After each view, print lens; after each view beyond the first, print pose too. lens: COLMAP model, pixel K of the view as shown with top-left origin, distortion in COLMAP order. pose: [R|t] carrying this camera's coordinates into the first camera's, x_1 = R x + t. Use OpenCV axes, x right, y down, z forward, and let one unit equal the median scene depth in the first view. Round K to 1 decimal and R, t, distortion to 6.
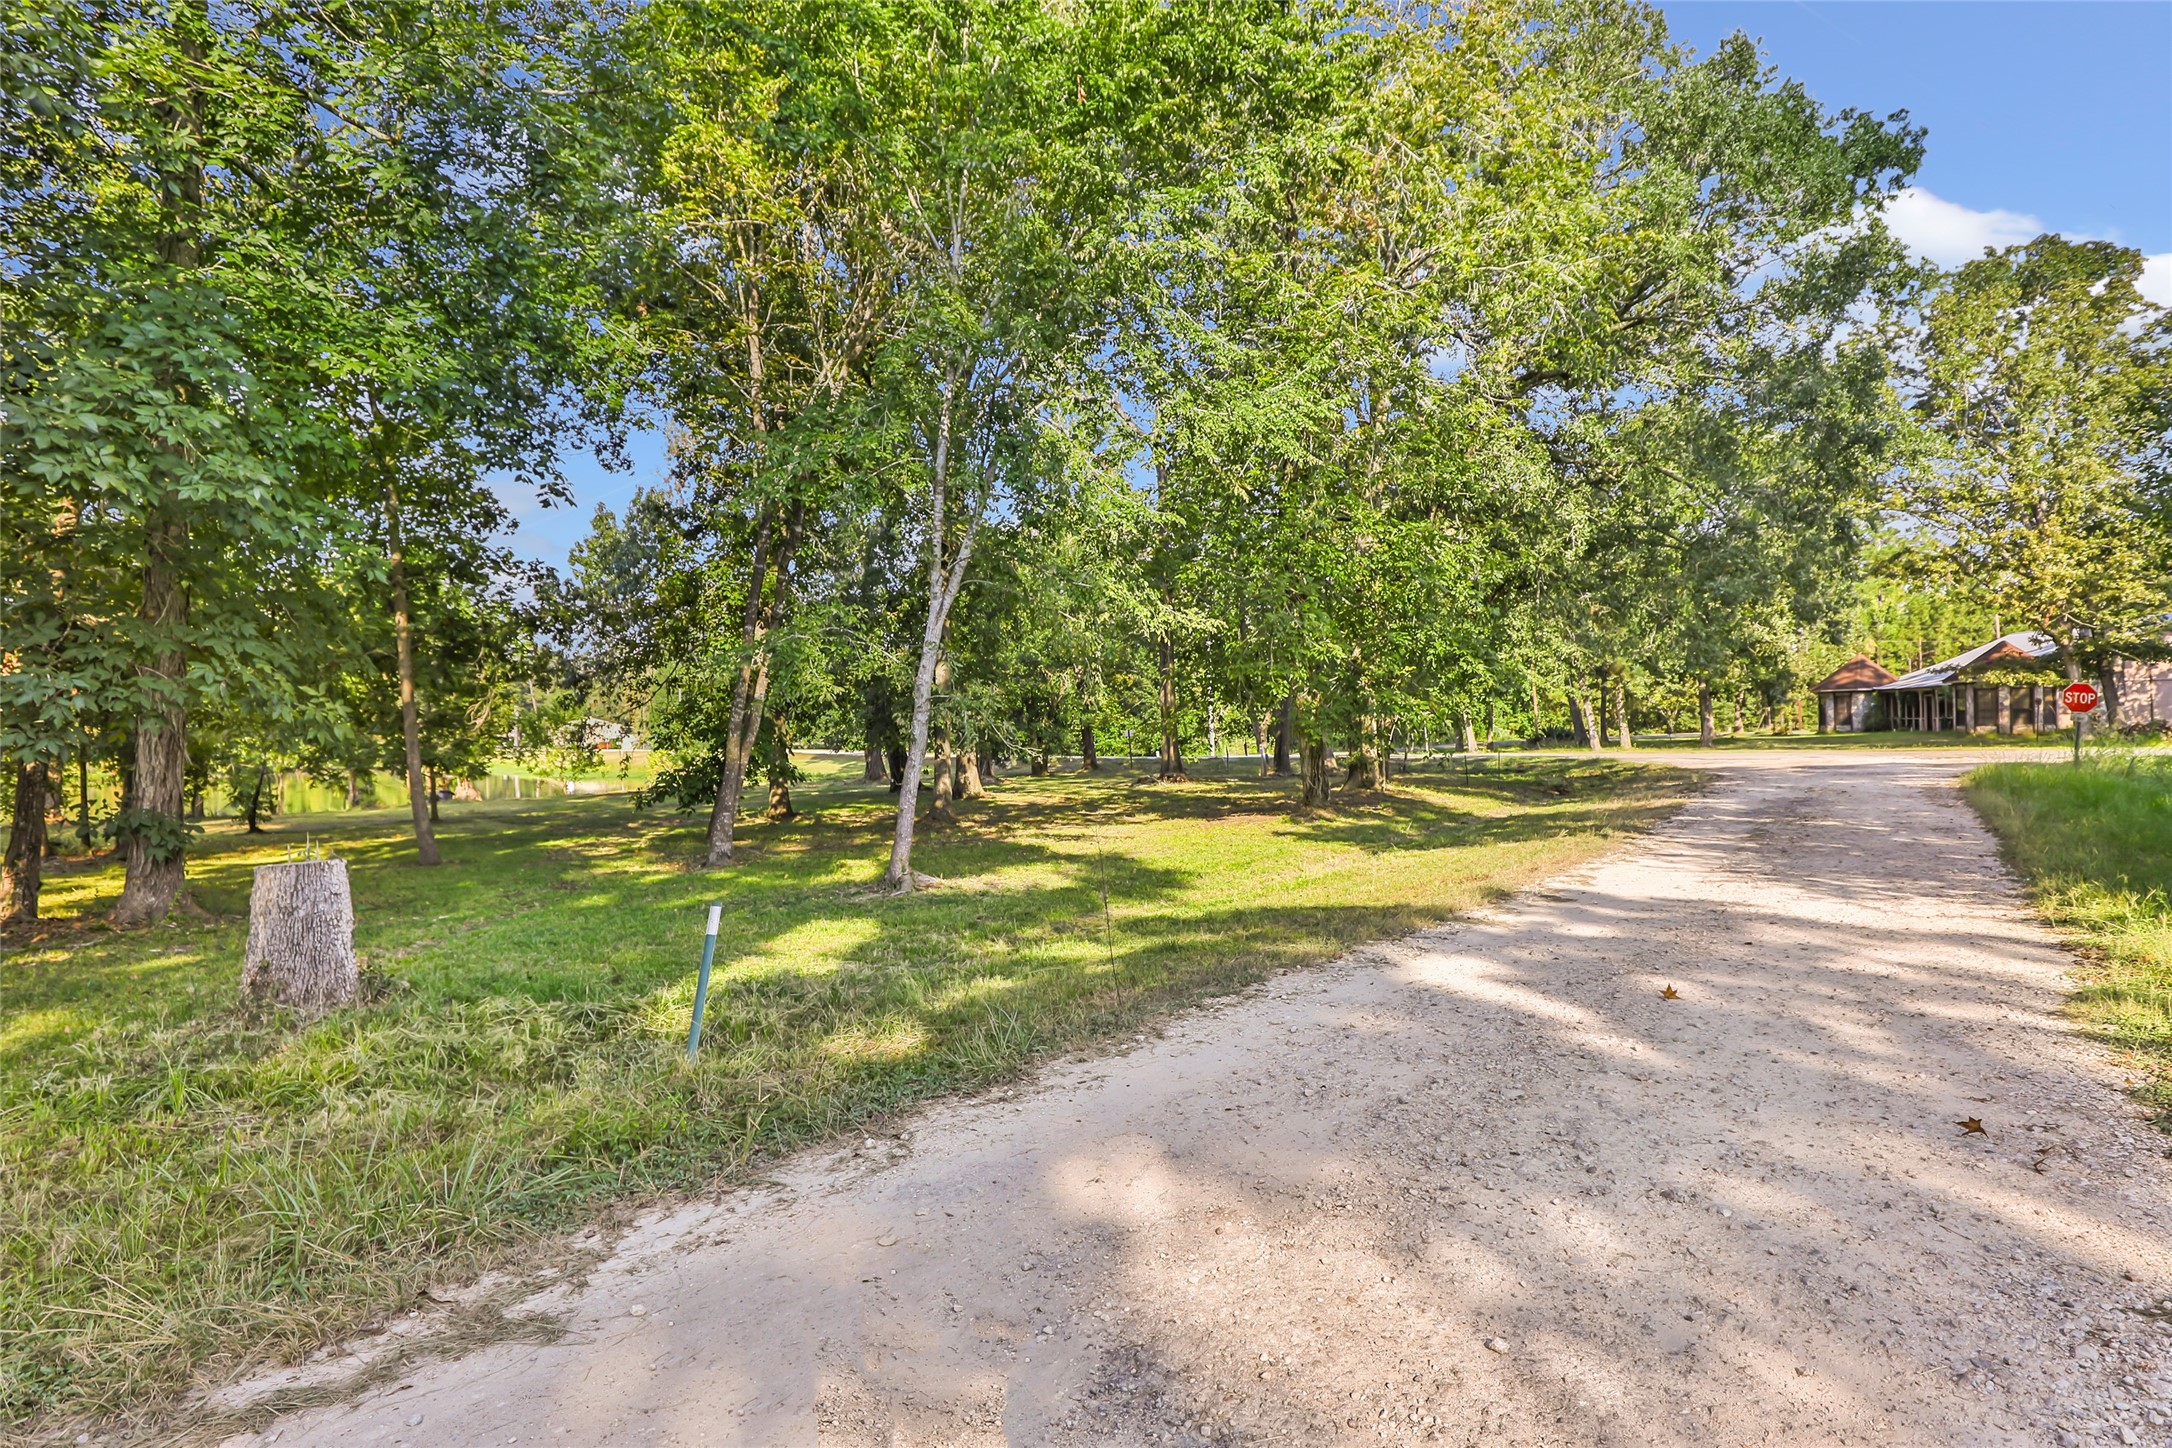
lens RADIAL K [[1225.5, 0, 1097.5], [0, 1225.5, 711.3], [0, 0, 1]] dist [-0.005615, -0.000892]
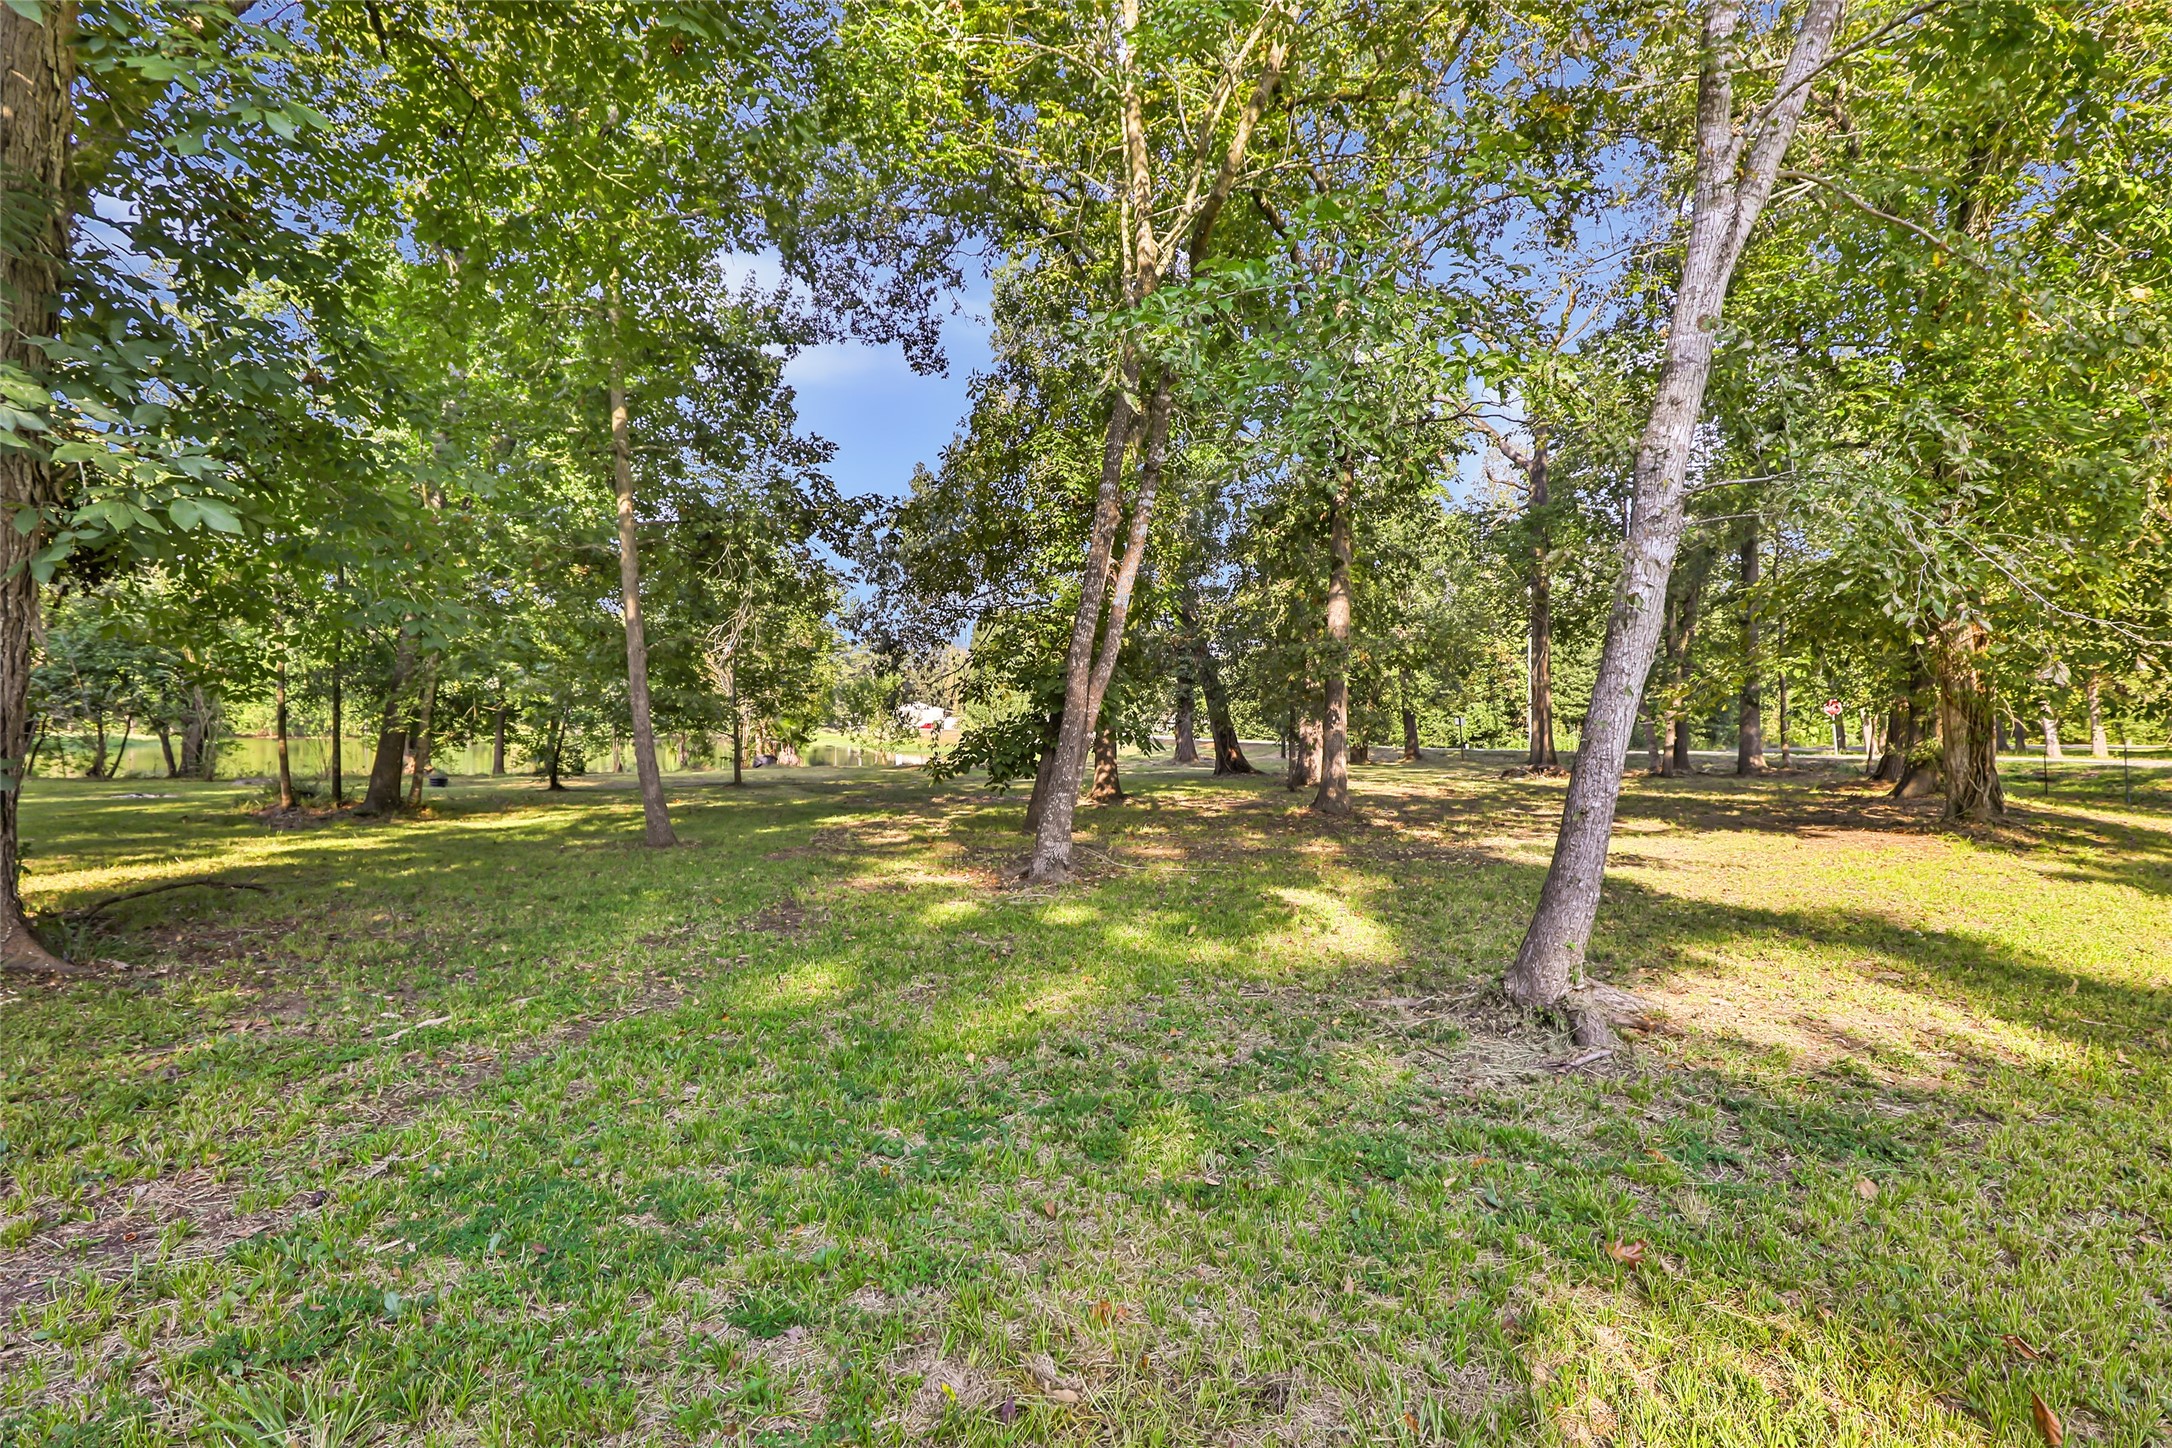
lens RADIAL K [[1097.8, 0, 1080.6], [0, 1097.8, 696.2], [0, 0, 1]] dist [-0.022913, 0.001533]
pose [[0.969459, 0.022790, -0.244191, -0.109001], [-0.025090, 0.999665, -0.006309, 0.025489], [0.243965, 0.012243, 0.969707, 0.315829]]
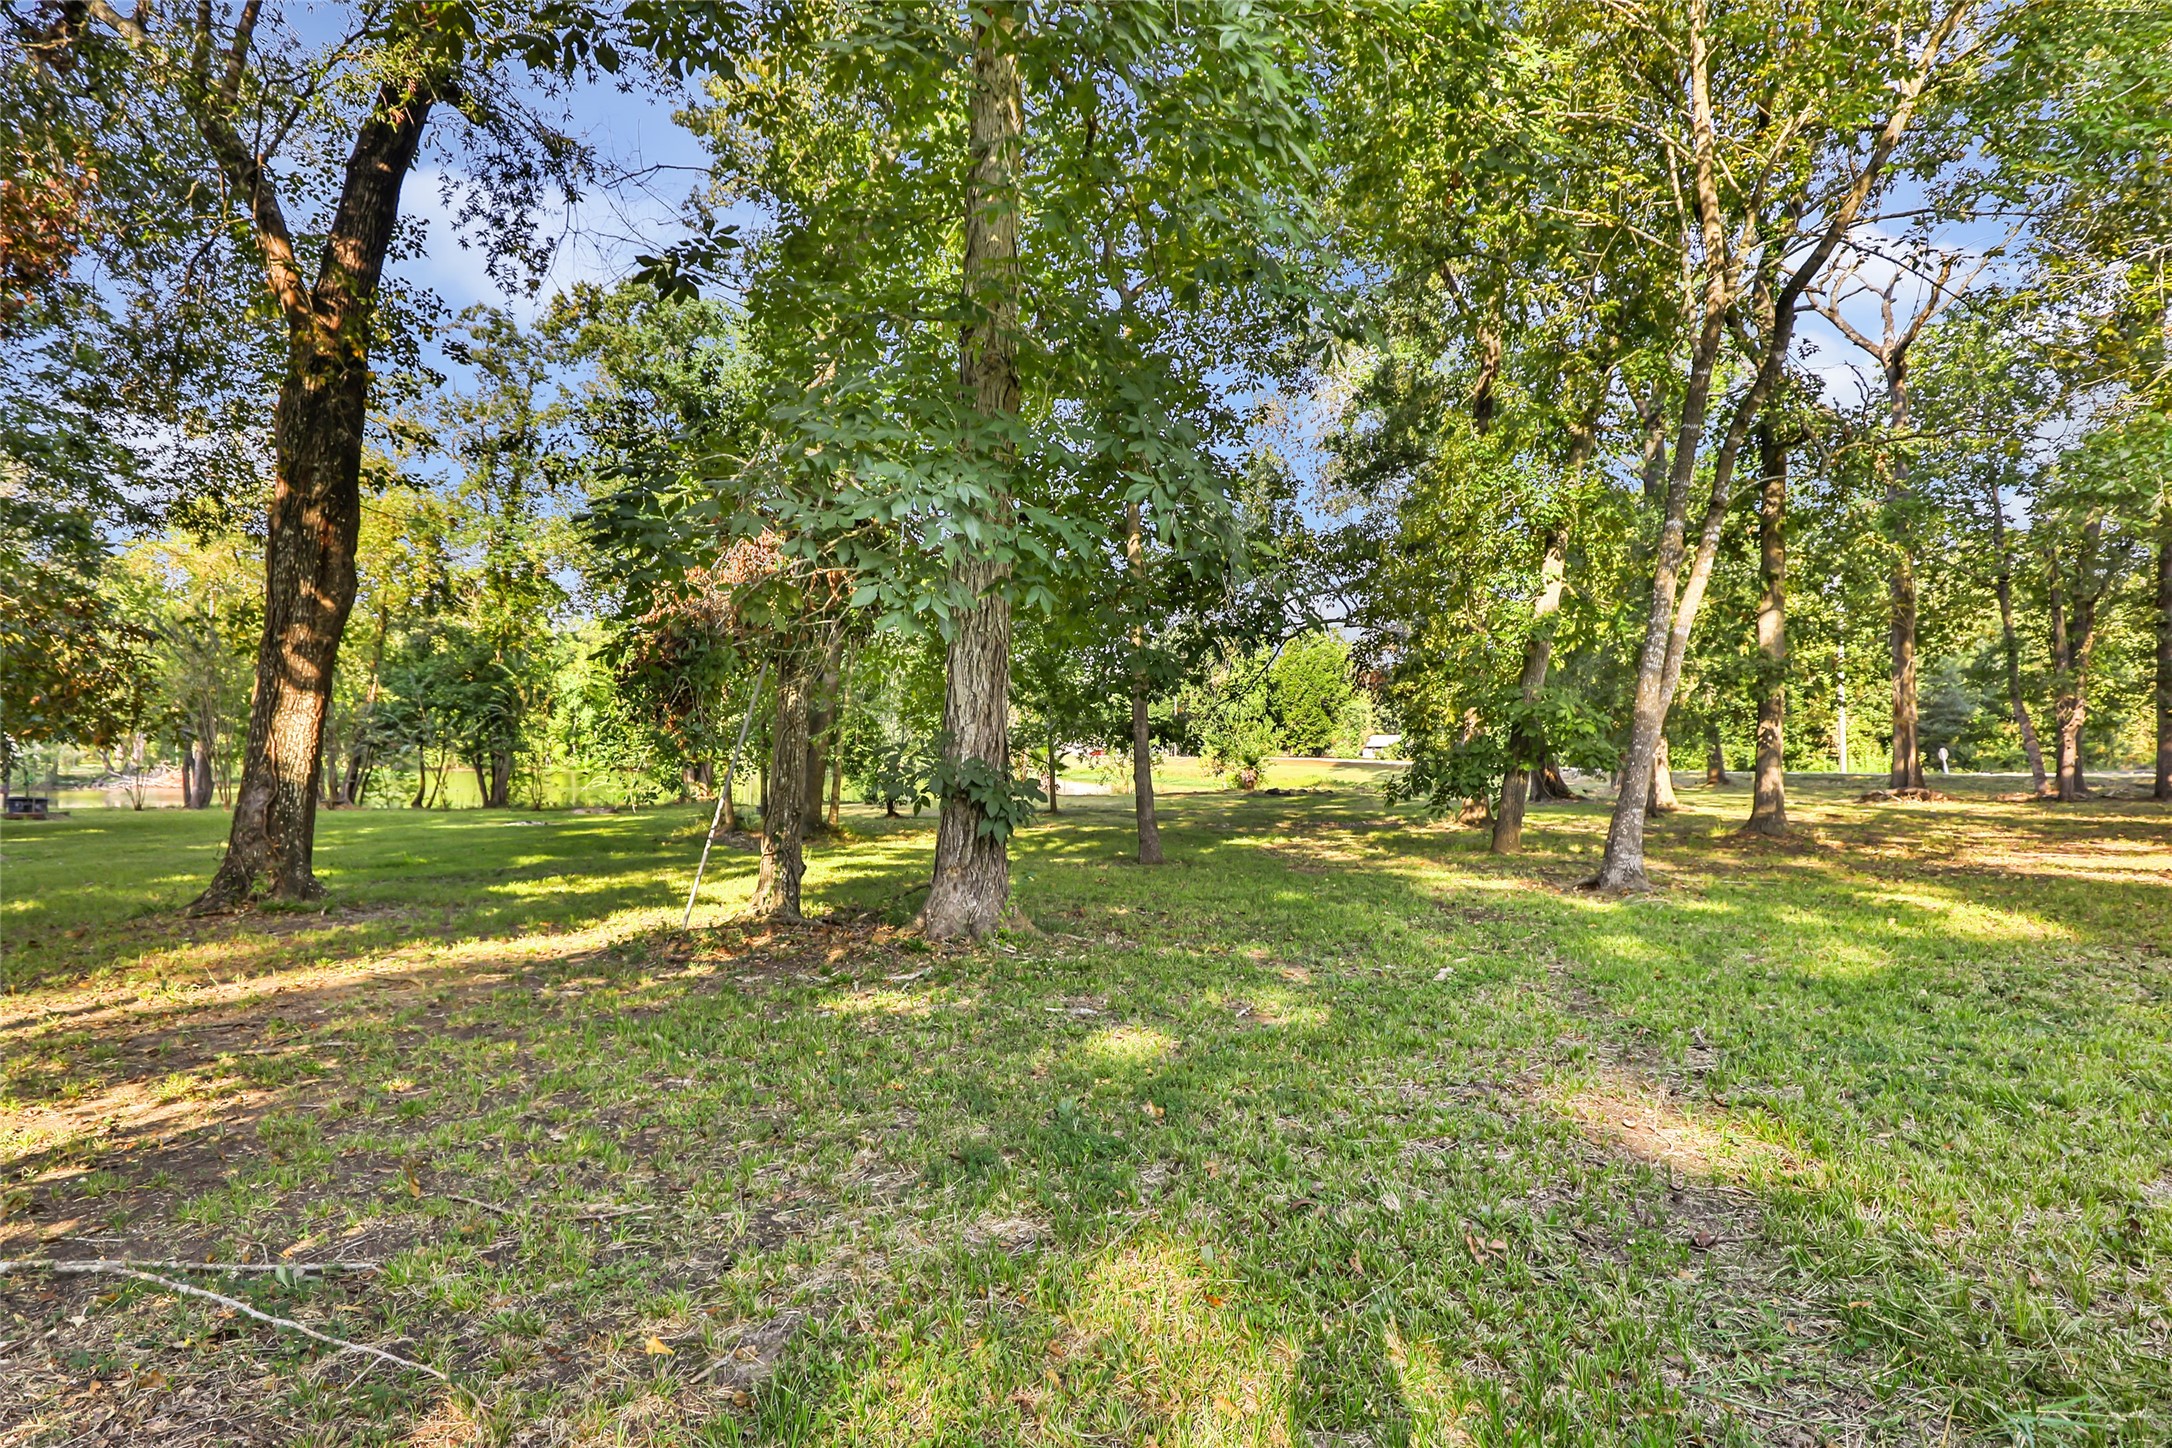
lens RADIAL K [[1225.5, 0, 1093.7], [0, 1225.5, 732.4], [0, 0, 1]] dist [-0.005615, -0.000892]
pose [[0.932221, 0.014980, -0.361580, -0.221842], [-0.013283, 0.999886, 0.007176, 0.027655], [0.361647, -0.001887, 0.932313, 0.189506]]
